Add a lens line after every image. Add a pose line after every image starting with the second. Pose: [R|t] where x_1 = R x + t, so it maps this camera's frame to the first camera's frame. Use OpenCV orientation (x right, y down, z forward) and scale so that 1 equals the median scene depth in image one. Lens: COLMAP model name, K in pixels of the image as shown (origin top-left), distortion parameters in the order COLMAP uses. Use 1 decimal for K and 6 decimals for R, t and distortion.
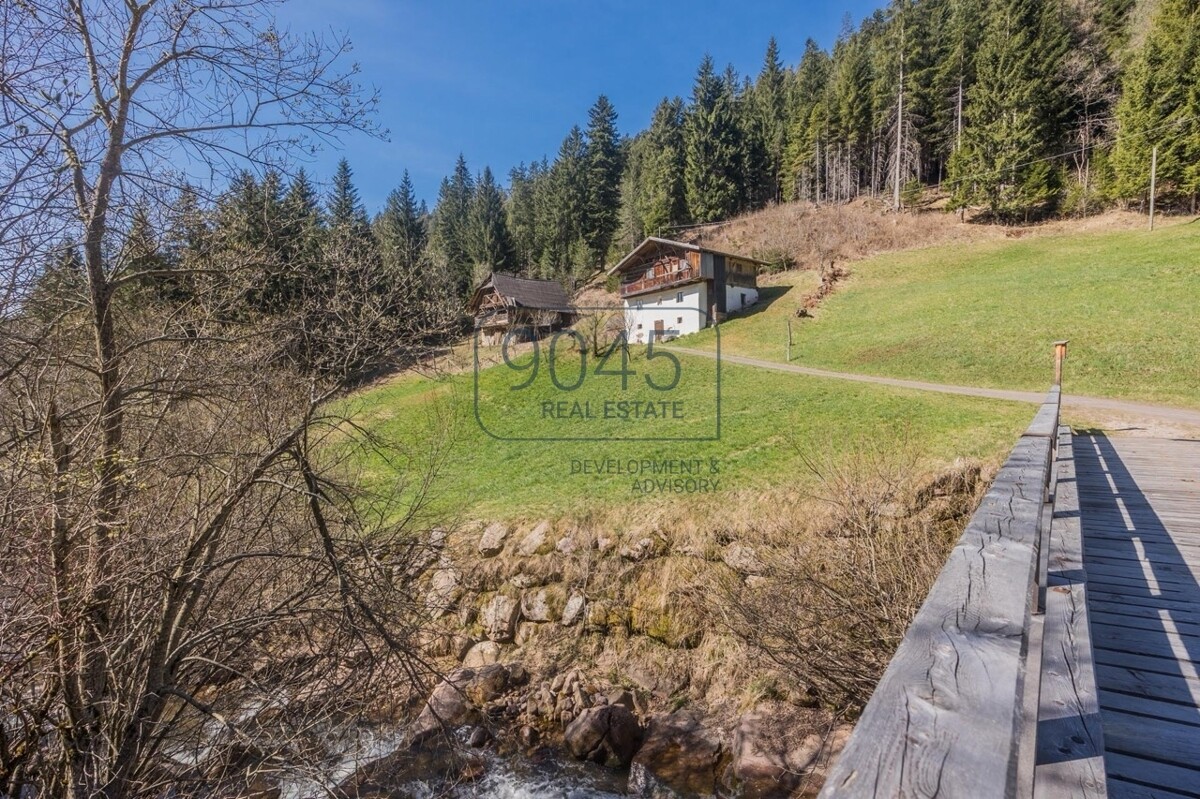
lens RADIAL K [[500.0, 0, 596.9], [0, 500.0, 402.3], [0, 0, 1]] dist [0.008696, -0.001777]
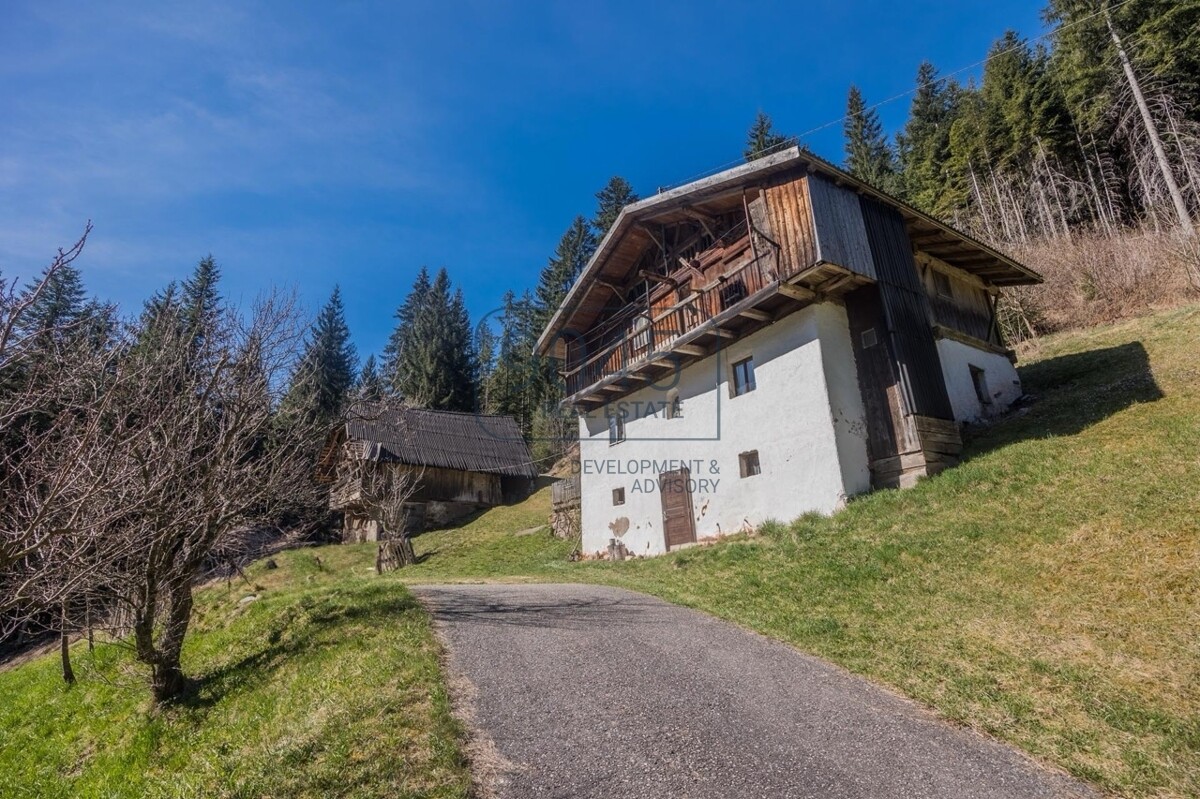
lens RADIAL K [[553.9, 0, 598.6], [0, 553.9, 401.7], [0, 0, 1]] dist [-0.007844, -0.001119]
pose [[0.991807, -0.048467, -0.118190, 0.089274], [0.006811, 0.943976, -0.329945, -0.073548], [0.127560, 0.326437, 0.936572, 0.516739]]
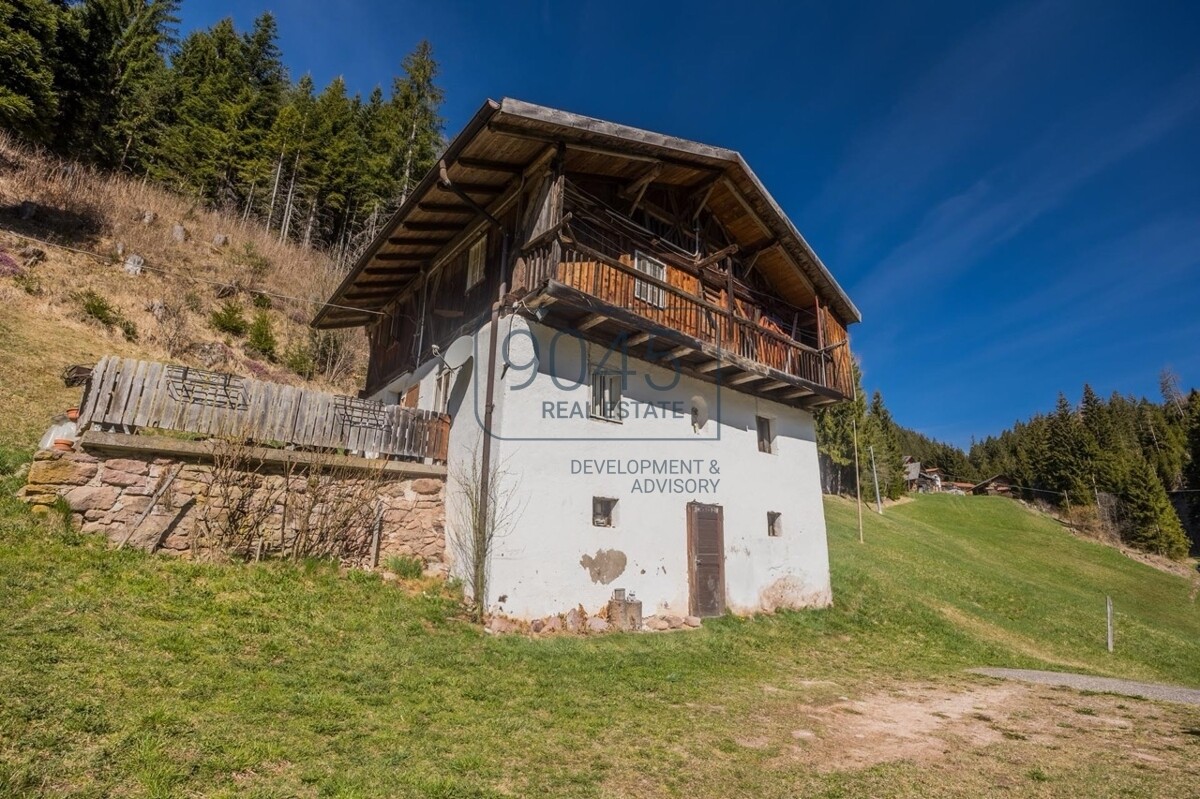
lens RADIAL K [[553.9, 0, 608.2], [0, 553.9, 408.3], [0, 0, 1]] dist [-0.007844, -0.001119]
pose [[-0.009062, 0.280269, 0.959879, -0.083300], [0.015571, 0.959841, -0.280111, -0.101917], [-0.999838, 0.012408, -0.013063, 0.774033]]
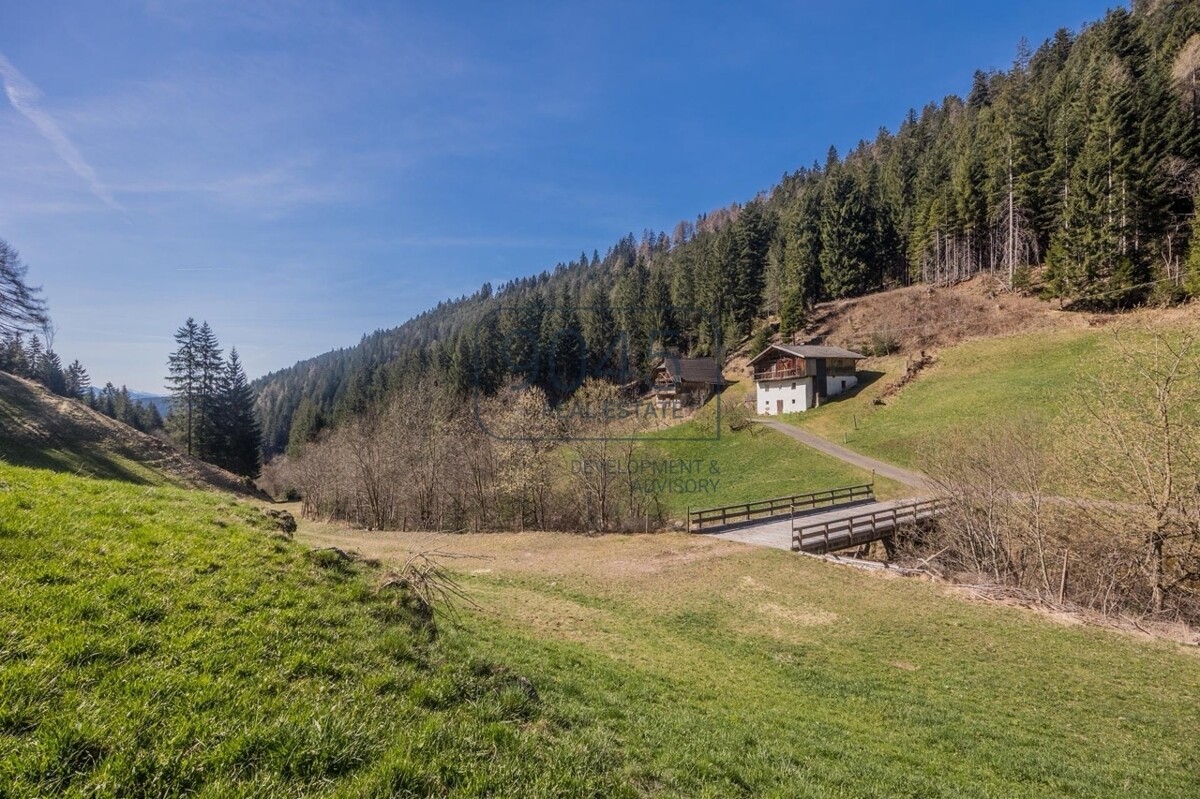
lens RADIAL K [[500.0, 0, 598.7], [0, 500.0, 399.0], [0, 0, 1]] dist [0.008696, -0.001777]
pose [[0.951292, -0.004080, -0.308264, 0.052722], [-0.011968, 0.998670, -0.050151, -0.064444], [0.308058, 0.051398, 0.949978, -0.410862]]
